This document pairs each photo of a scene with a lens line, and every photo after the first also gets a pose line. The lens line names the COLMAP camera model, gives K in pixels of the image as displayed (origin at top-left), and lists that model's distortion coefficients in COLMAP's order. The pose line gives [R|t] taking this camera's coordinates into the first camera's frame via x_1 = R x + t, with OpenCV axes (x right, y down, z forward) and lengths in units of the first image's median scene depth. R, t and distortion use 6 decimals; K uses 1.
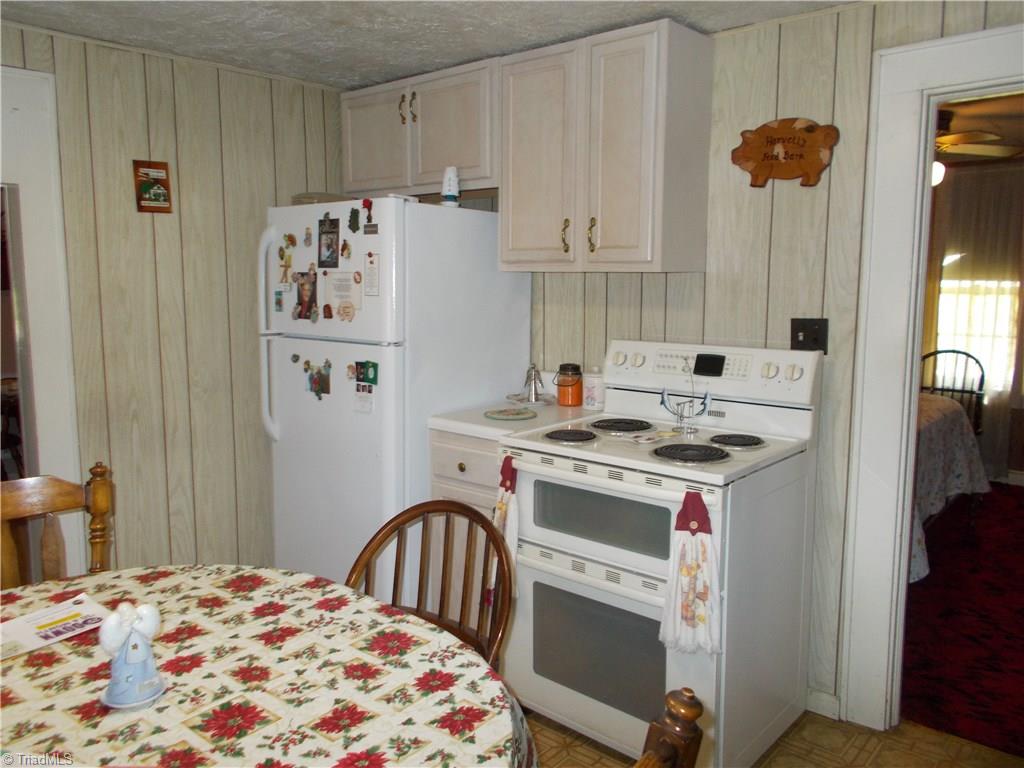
lens RADIAL K [[787.0, 0, 511.2], [0, 787.0, 384.7], [0, 0, 1]] dist [0.011672, 0.002520]
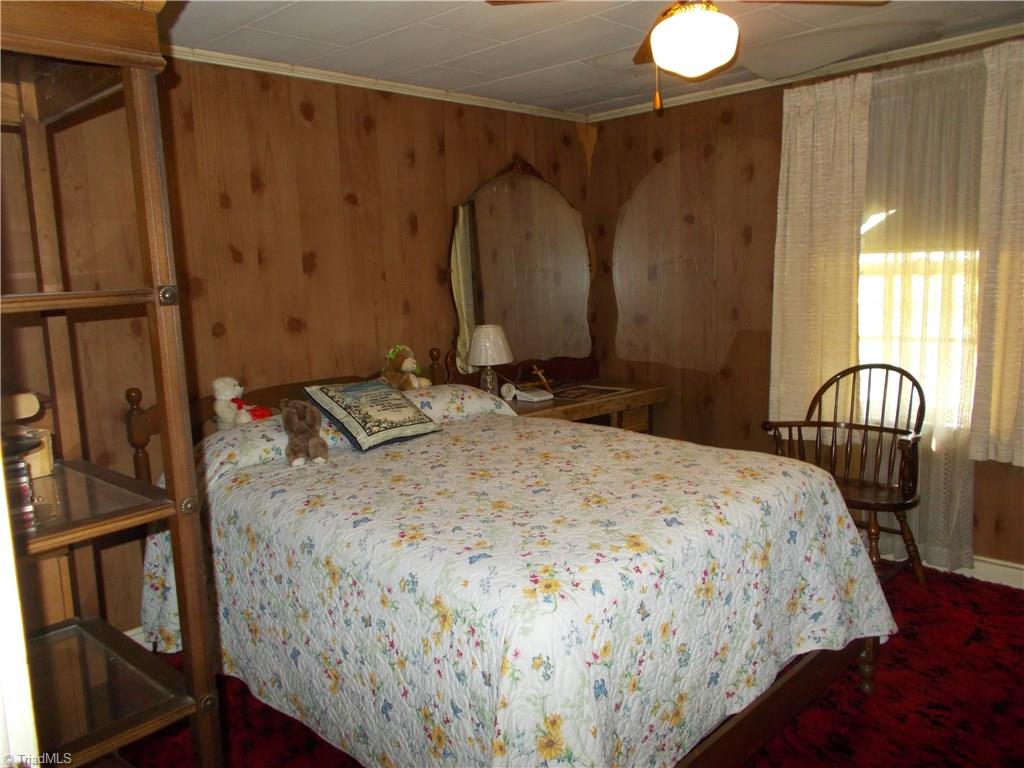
lens RADIAL K [[787.0, 0, 512.1], [0, 787.0, 382.7], [0, 0, 1]] dist [0.011672, 0.002520]
pose [[0.996496, -0.025391, -0.079699, 0.322935], [0.025679, 0.999667, 0.002592, -0.039120], [0.079606, -0.004629, 0.996816, 0.357297]]
